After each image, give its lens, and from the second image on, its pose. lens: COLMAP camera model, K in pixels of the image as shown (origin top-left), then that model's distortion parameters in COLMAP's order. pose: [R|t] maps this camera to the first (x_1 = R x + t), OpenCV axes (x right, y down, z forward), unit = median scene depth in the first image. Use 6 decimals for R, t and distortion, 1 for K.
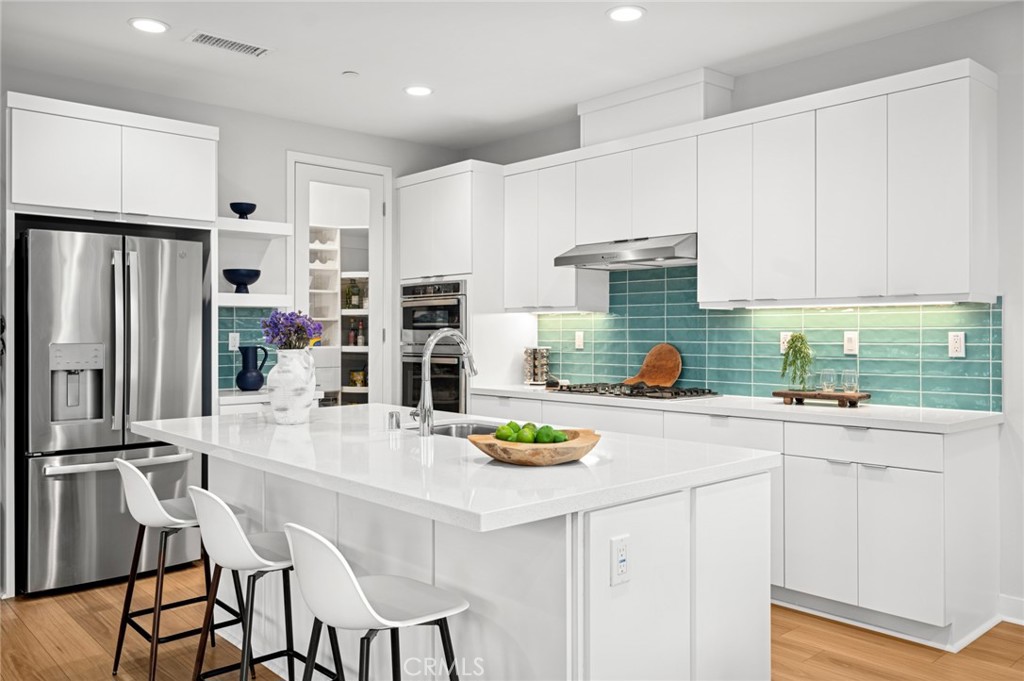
lens RADIAL K [[825.4, 0, 506.7], [0, 825.4, 338.8], [0, 0, 1]] dist [-0.001731, -0.005198]
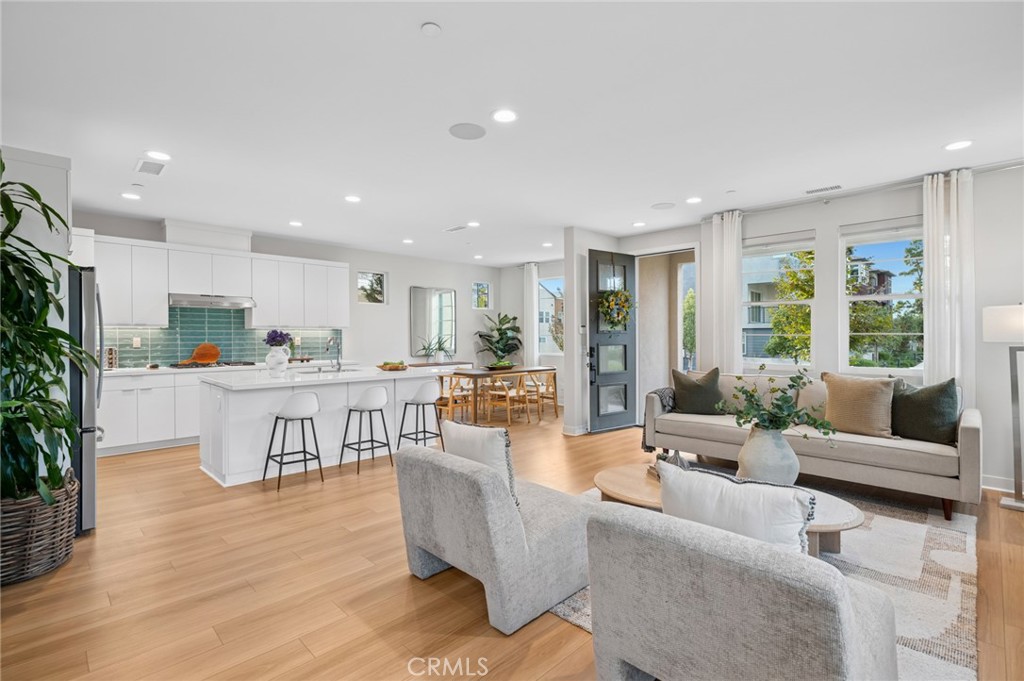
lens RADIAL K [[474.0, 0, 503.8], [0, 474.0, 340.9], [0, 0, 1]] dist [-0.005202, 0.003410]
pose [[-0.046724, -0.010612, 0.998851, -1.103786], [0.008865, 0.999900, 0.011038, -0.007519], [-0.998869, 0.009371, -0.046625, 0.282038]]
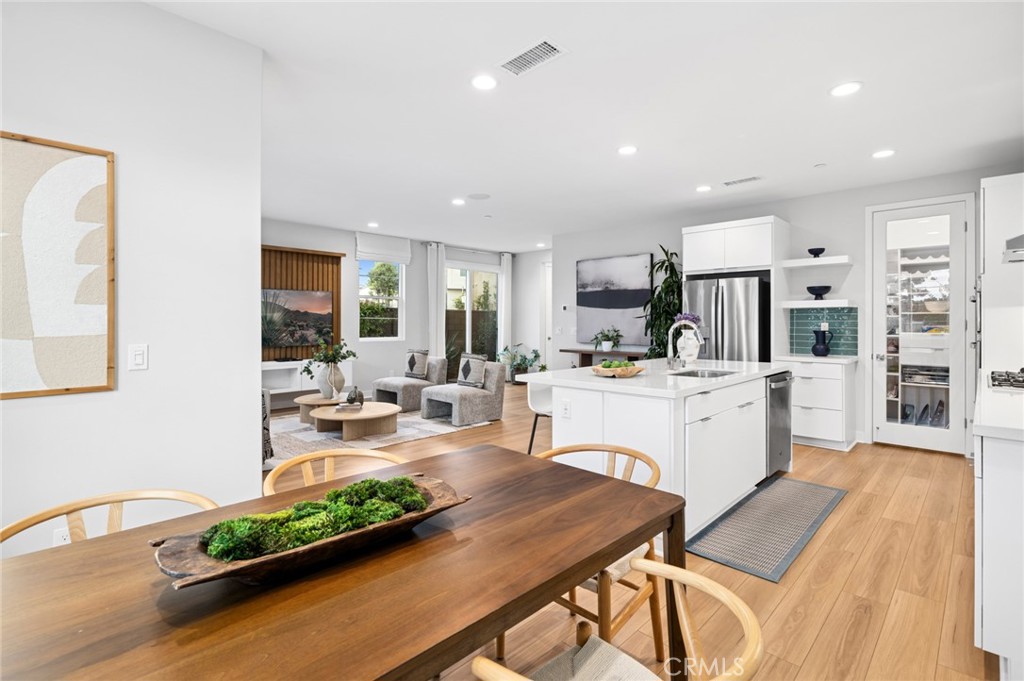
lens RADIAL K [[474.0, 0, 512.6], [0, 474.0, 323.1], [0, 0, 1]] dist [-0.005202, 0.003410]
pose [[0.055158, 0.002507, -0.998475, 0.657295], [-0.010885, 0.999939, 0.001909, -0.001696], [0.998418, 0.010763, 0.055181, 0.311906]]
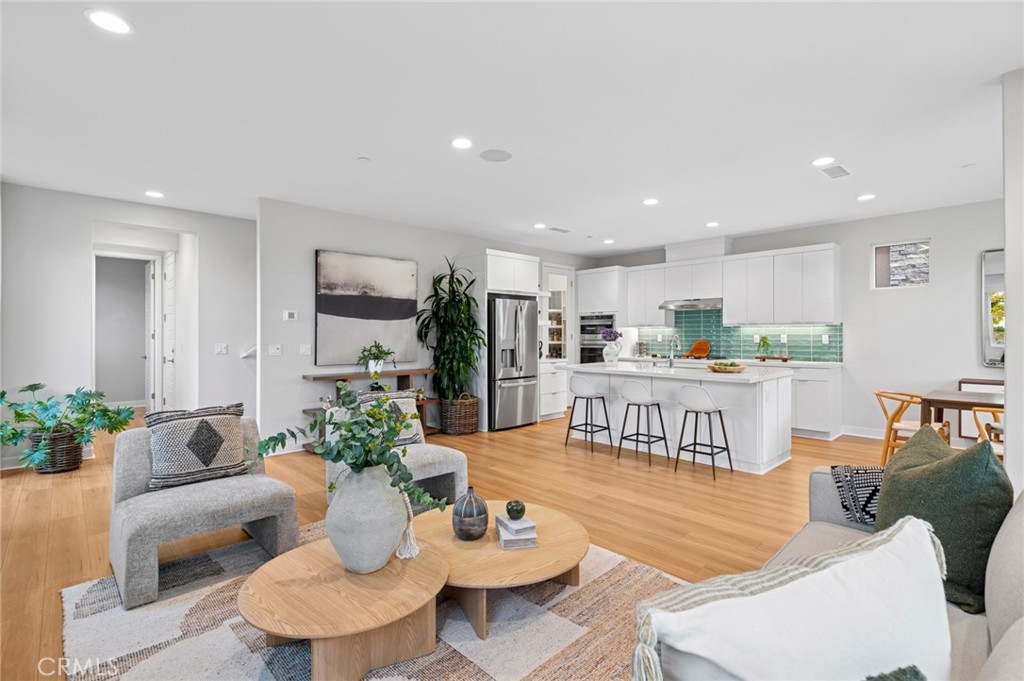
lens RADIAL K [[474.0, 0, 510.4], [0, 474.0, 338.4], [0, 0, 1]] dist [-0.005202, 0.003410]
pose [[0.999865, -0.001482, 0.016361, -0.433433], [0.001481, 0.999999, 0.000037, 0.001030], [-0.016361, -0.000013, 0.999866, -0.470058]]
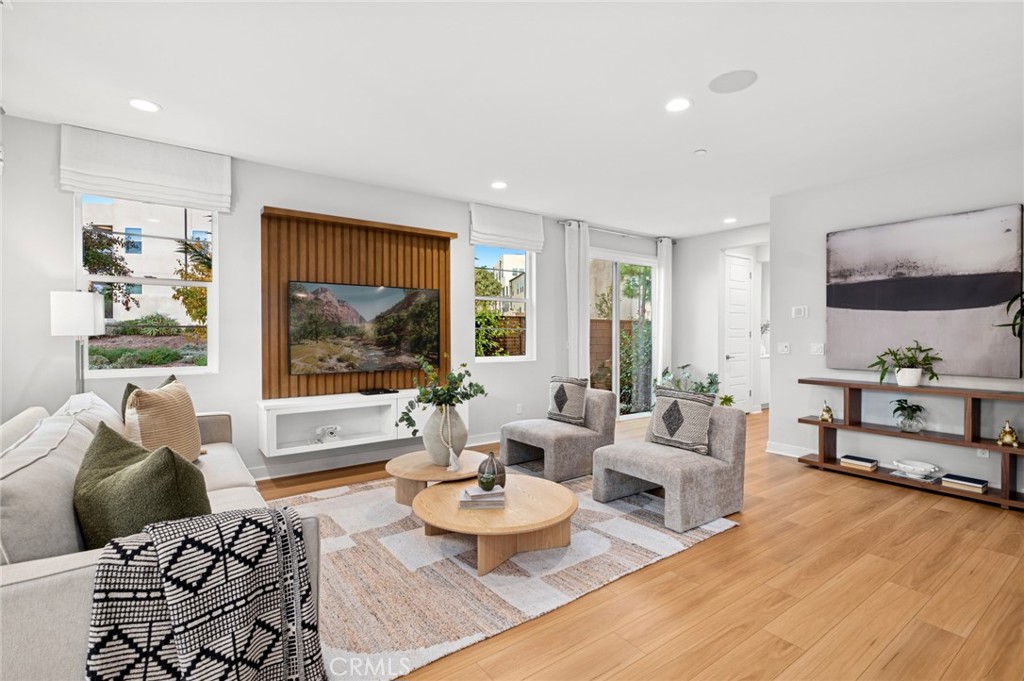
lens RADIAL K [[474.0, 0, 517.2], [0, 474.0, 339.9], [0, 0, 1]] dist [-0.005202, 0.003410]
pose [[-0.107061, 0.011832, -0.994182, 0.127190], [-0.009720, 0.999869, 0.012946, 0.000786], [0.994205, 0.011049, -0.106931, 0.102851]]
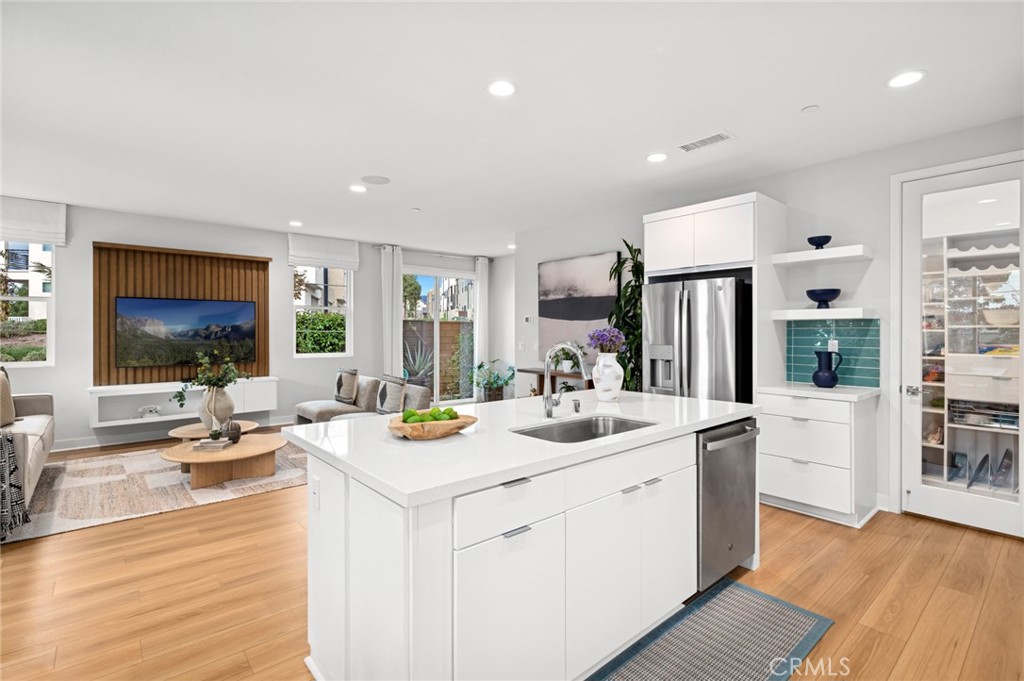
lens RADIAL K [[474.0, 0, 515.2], [0, 474.0, 332.5], [0, 0, 1]] dist [-0.005202, 0.003410]
pose [[-0.026500, 0.001945, -0.999647, 0.418716], [-0.010143, 0.999946, 0.002215, -0.016370], [0.999597, 0.010198, -0.026479, 0.571313]]
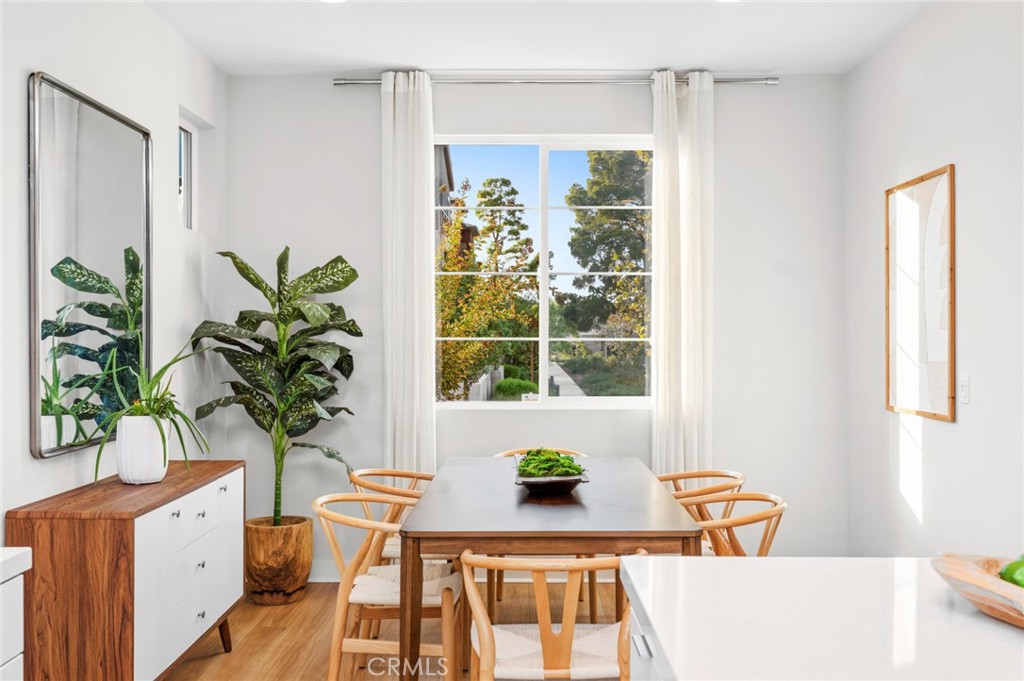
lens RADIAL K [[1014.7, 0, 512.6], [0, 1014.7, 336.2], [0, 0, 1]] dist [0.001962, 0.000000]
pose [[-0.736601, 0.001902, 0.676325, -0.060838], [0.008127, 0.999949, 0.006039, -0.016973], [-0.676279, 0.009945, -0.736579, 0.809391]]
